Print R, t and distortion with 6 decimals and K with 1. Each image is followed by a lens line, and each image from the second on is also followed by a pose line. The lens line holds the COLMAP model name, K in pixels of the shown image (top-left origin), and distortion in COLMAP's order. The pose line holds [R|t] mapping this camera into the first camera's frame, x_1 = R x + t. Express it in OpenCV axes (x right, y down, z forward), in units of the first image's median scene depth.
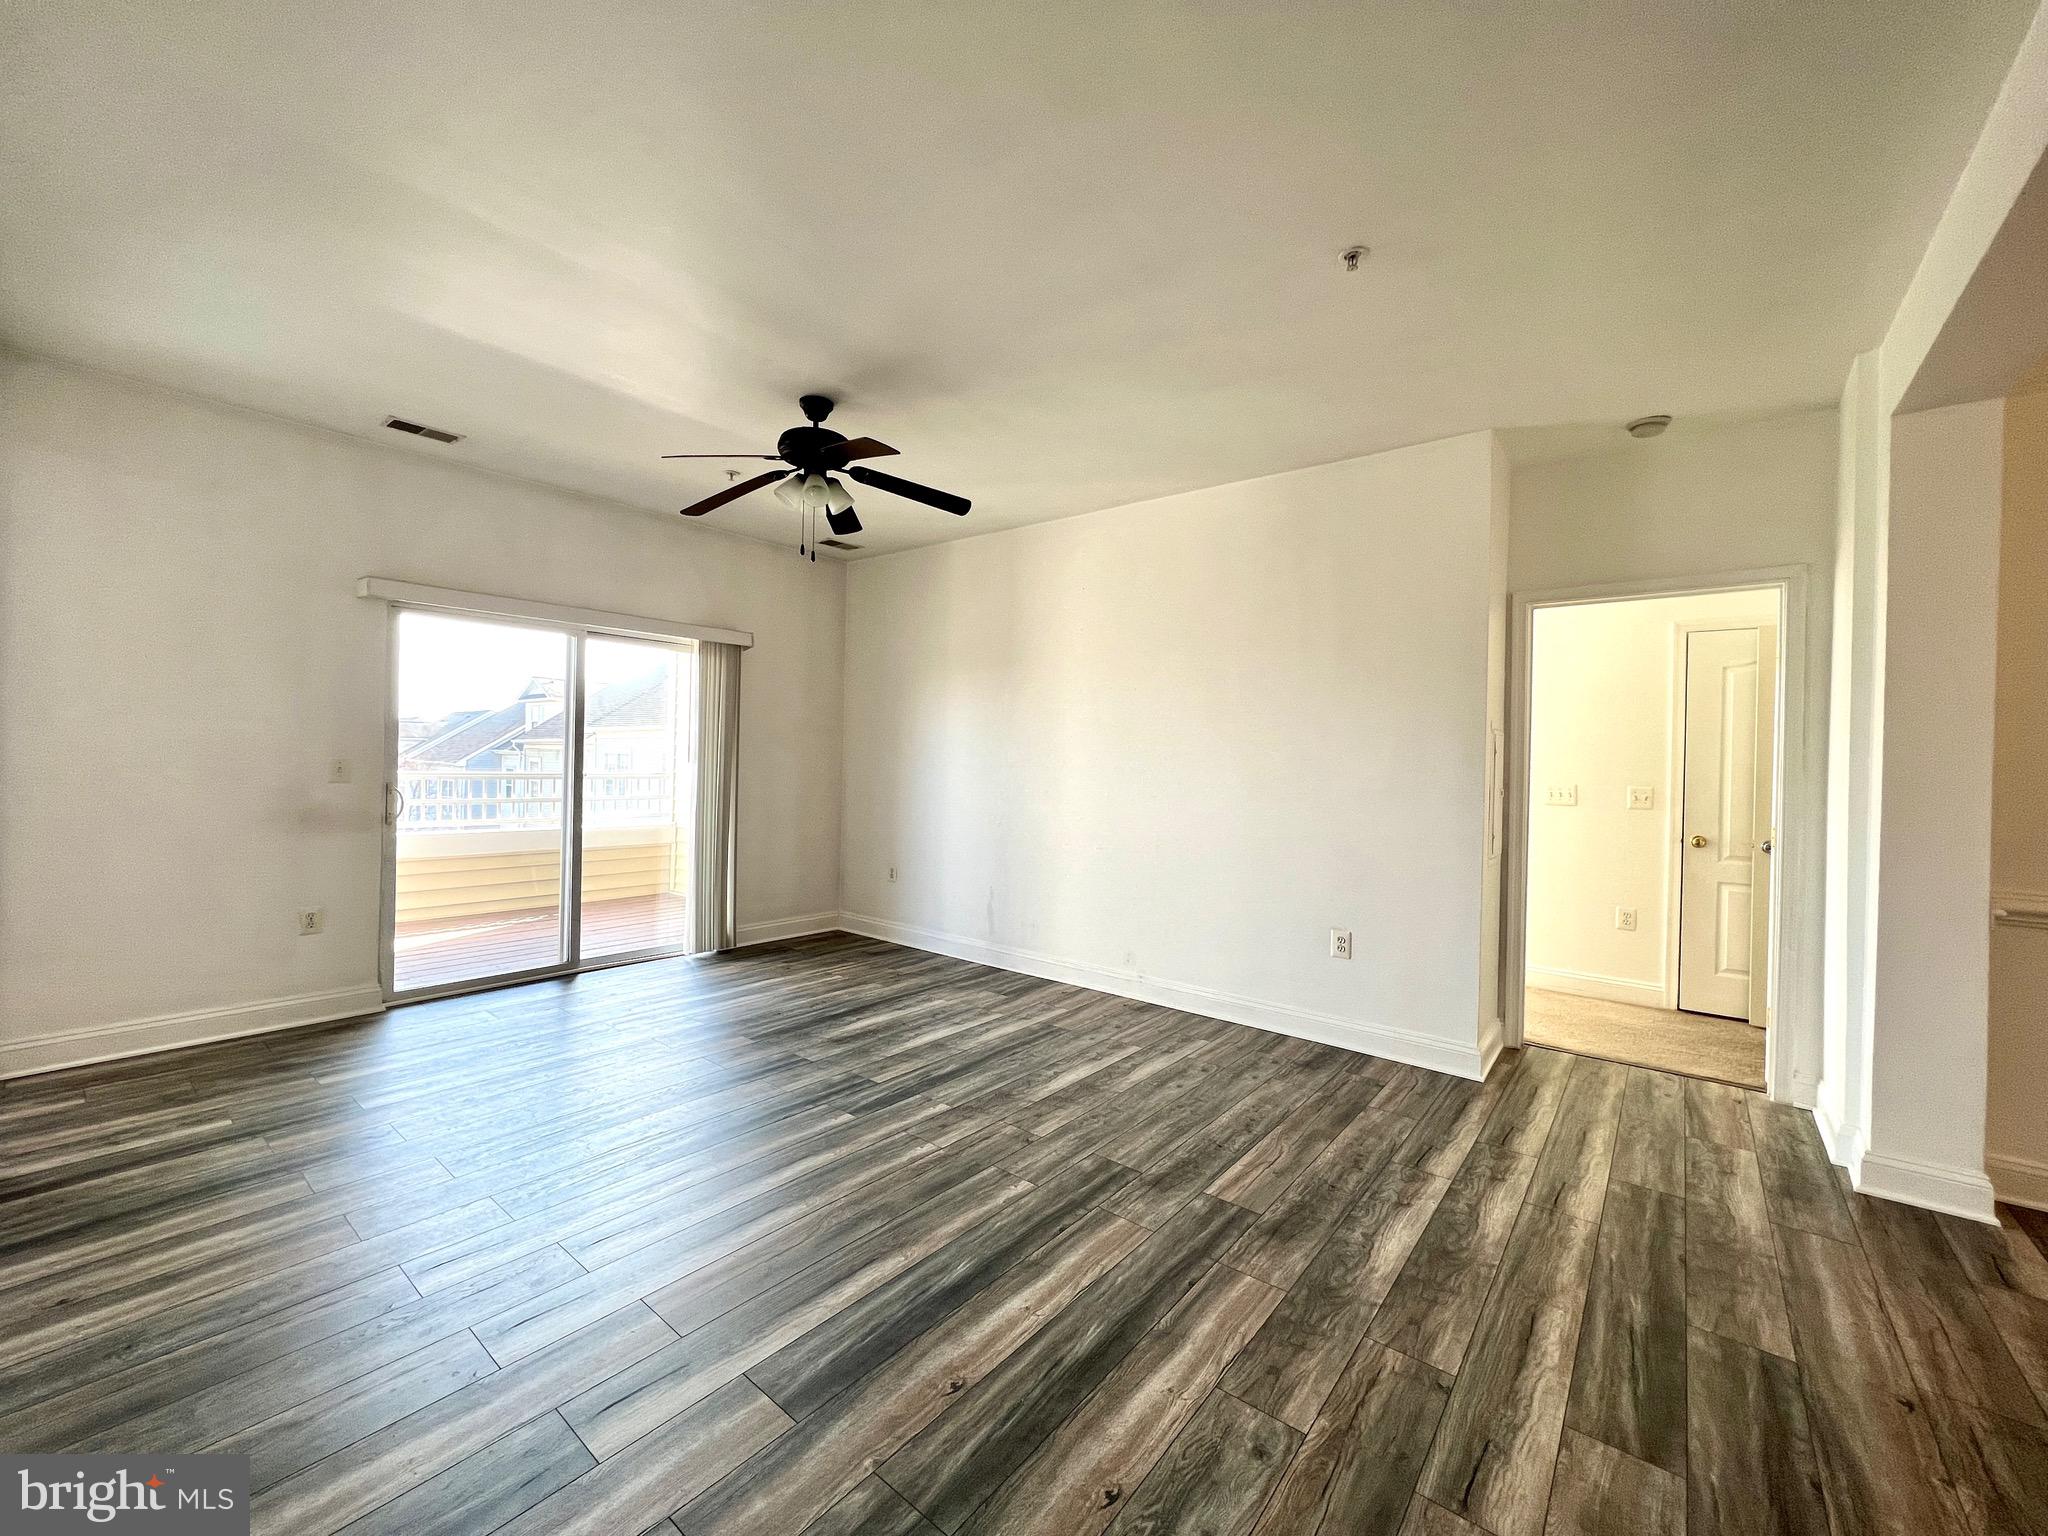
lens RADIAL K [[817.1, 0, 1021.8], [0, 817.1, 769.5], [0, 0, 1]] dist [-0.000495, 0.000497]
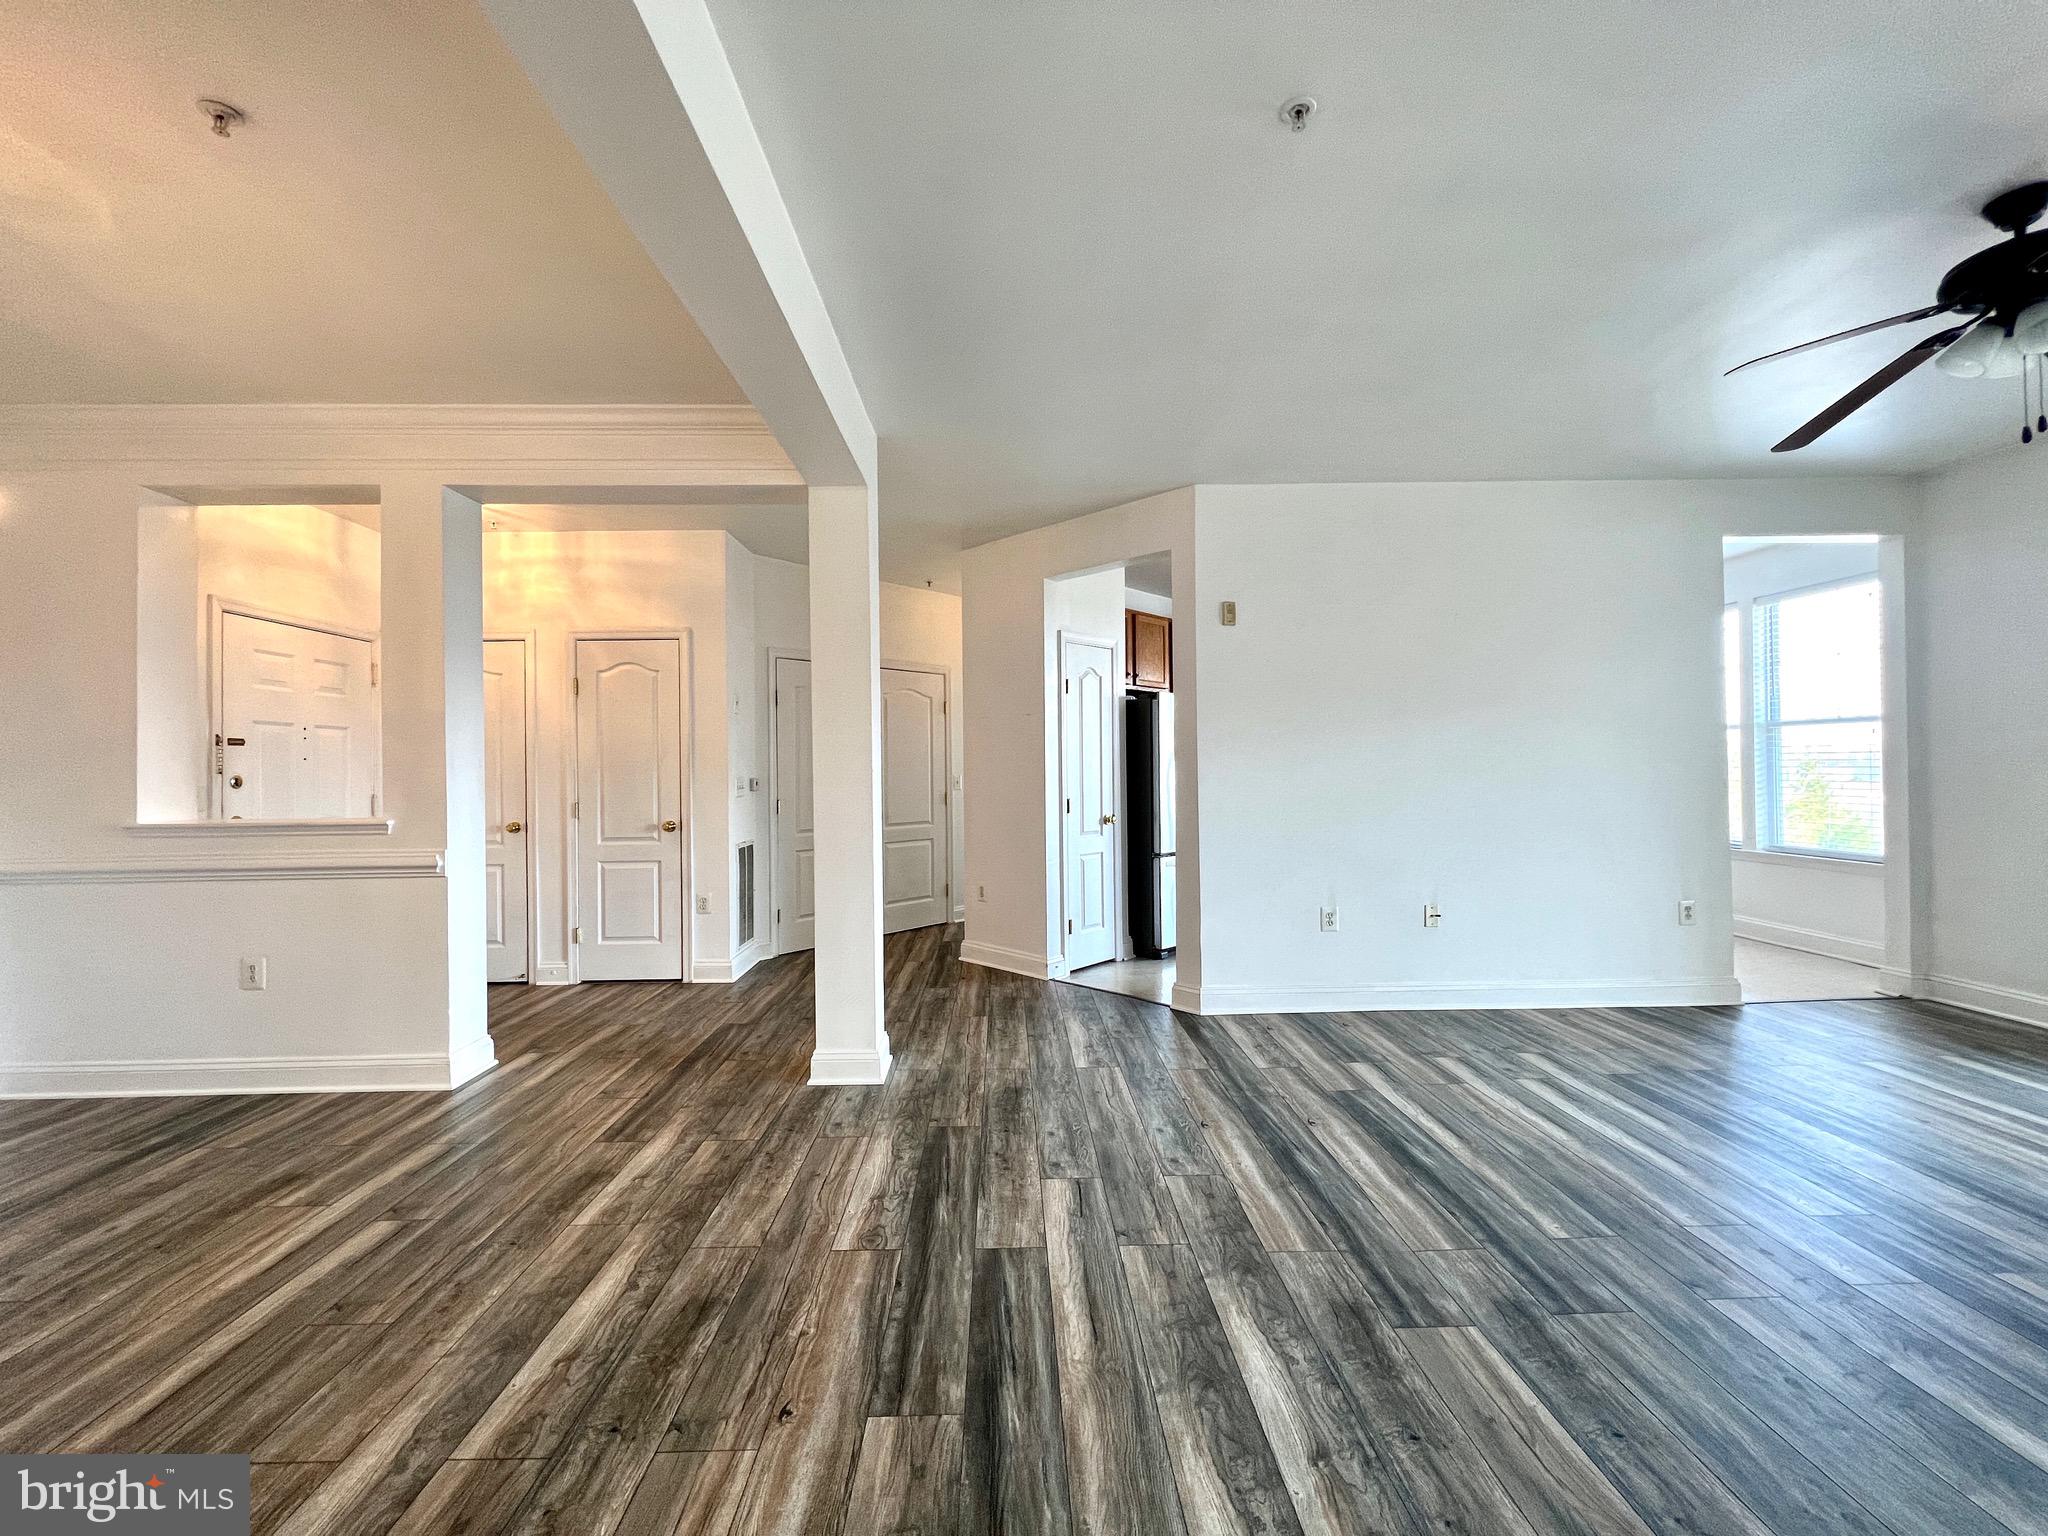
lens RADIAL K [[817.1, 0, 1021.1], [0, 817.1, 764.1], [0, 0, 1]] dist [-0.000495, 0.000497]
pose [[-0.764143, -0.019563, -0.644750, 0.882979], [-0.009995, 0.999779, -0.018489, 0.021149], [0.644969, -0.007684, -0.764170, 1.123621]]
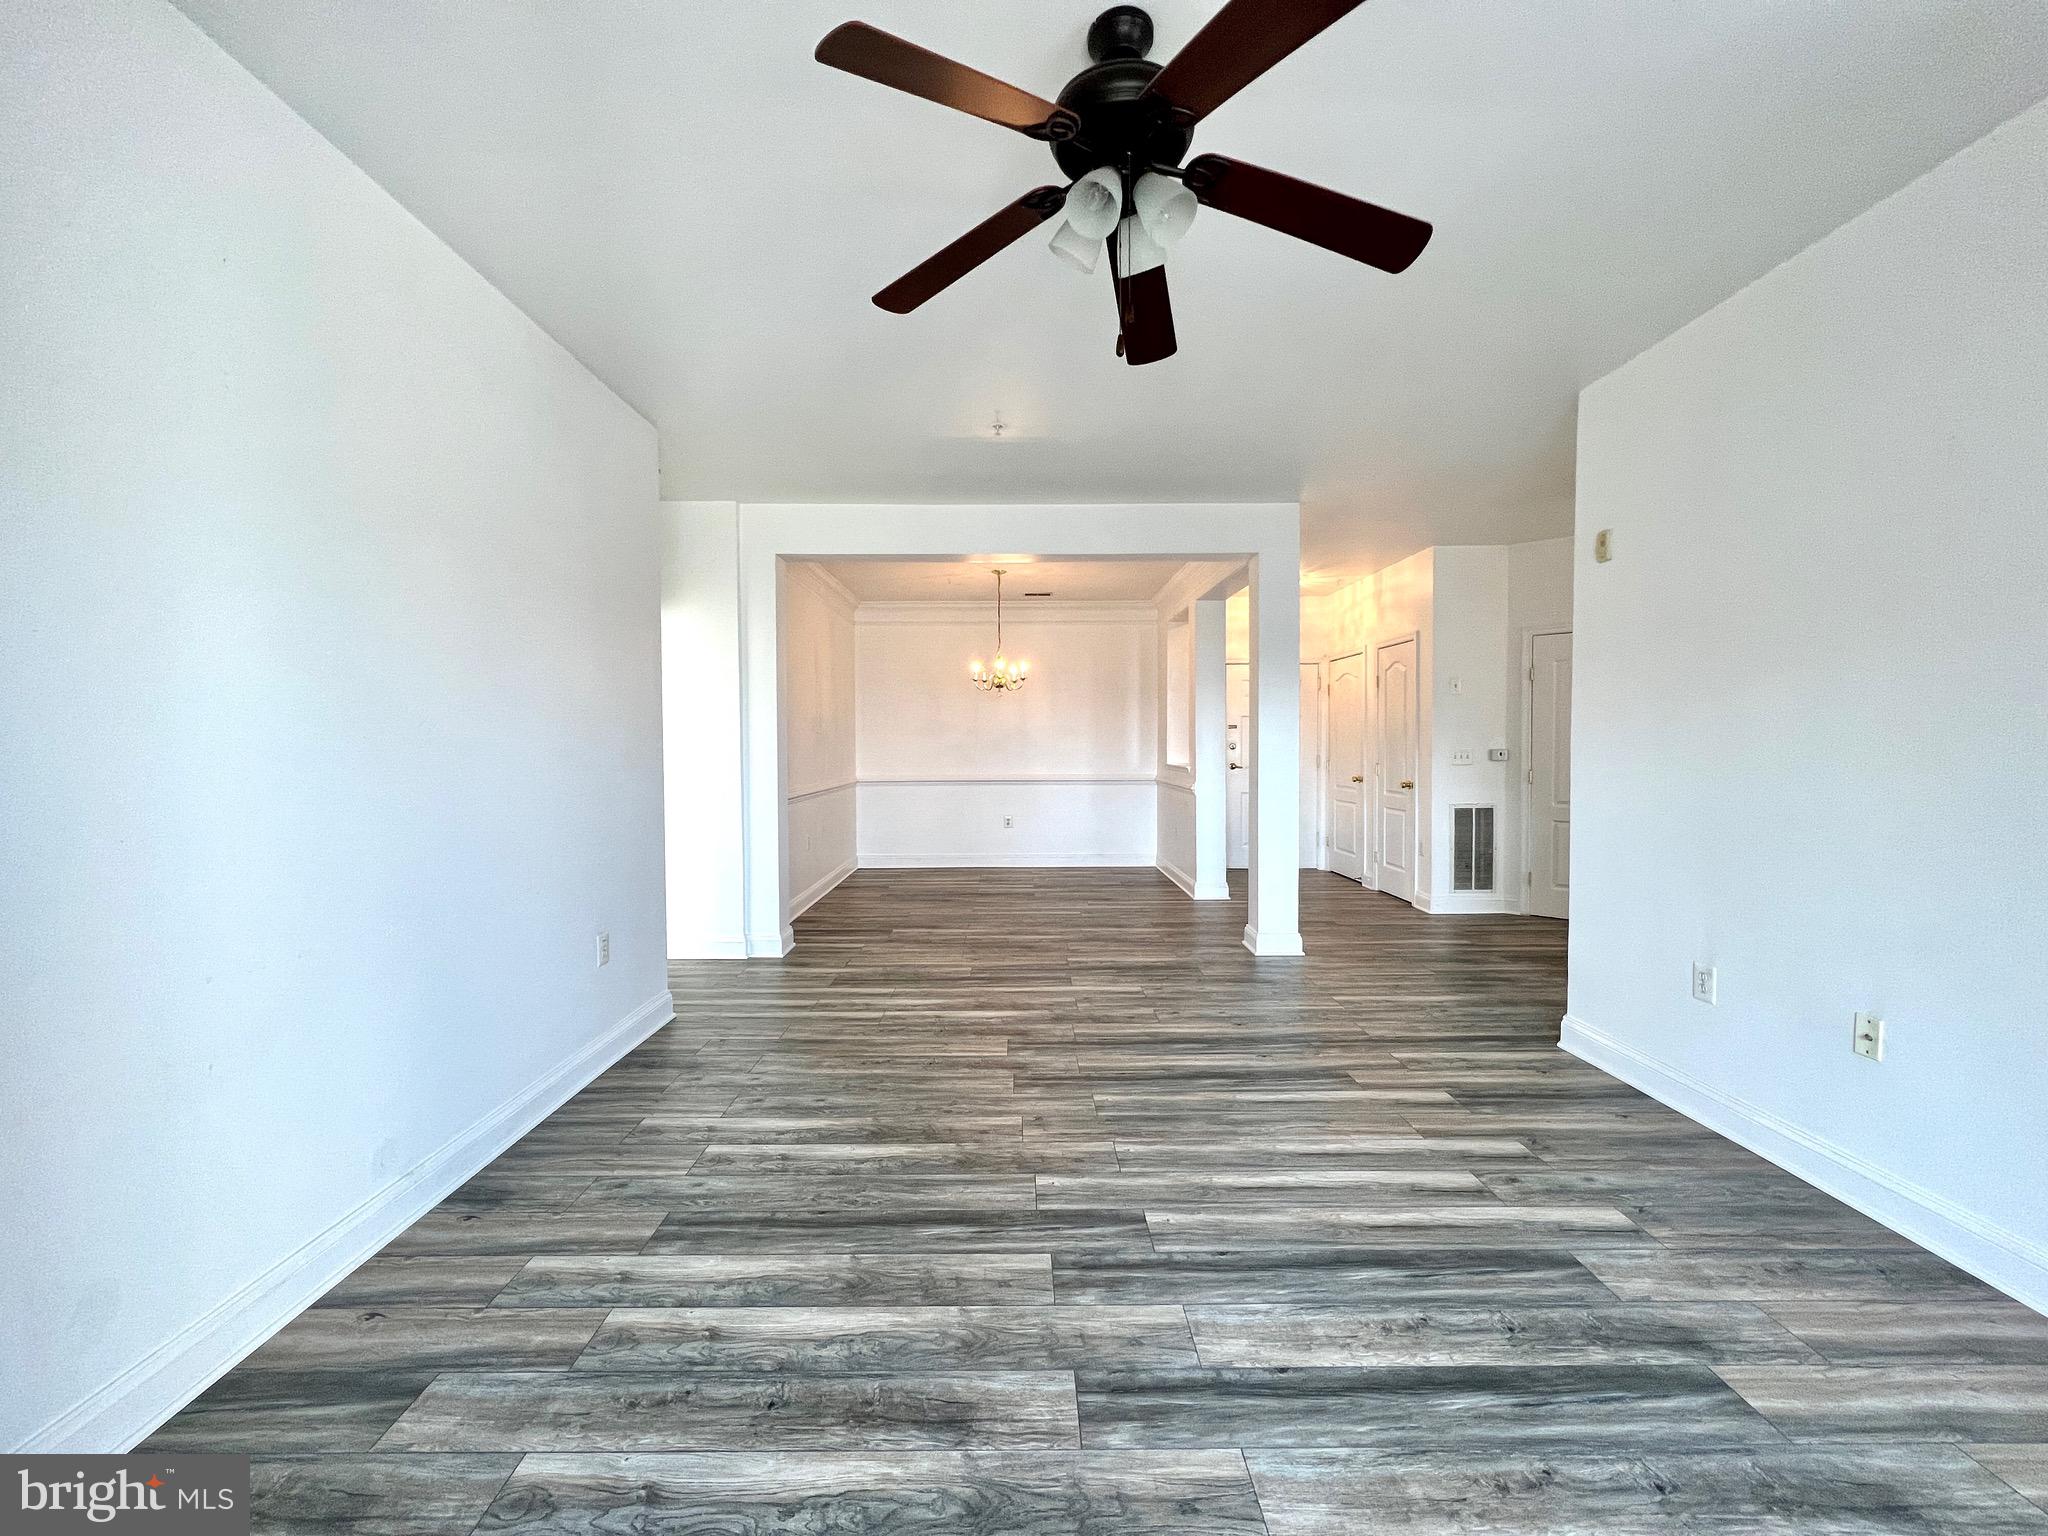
lens RADIAL K [[817.1, 0, 1011.4], [0, 817.1, 758.1], [0, 0, 1]] dist [-0.000495, 0.000497]
pose [[-0.627757, -0.034892, 0.777627, -0.713251], [-0.005027, 0.999156, 0.040774, -0.031001], [-0.778393, 0.021687, -0.627402, 1.585684]]
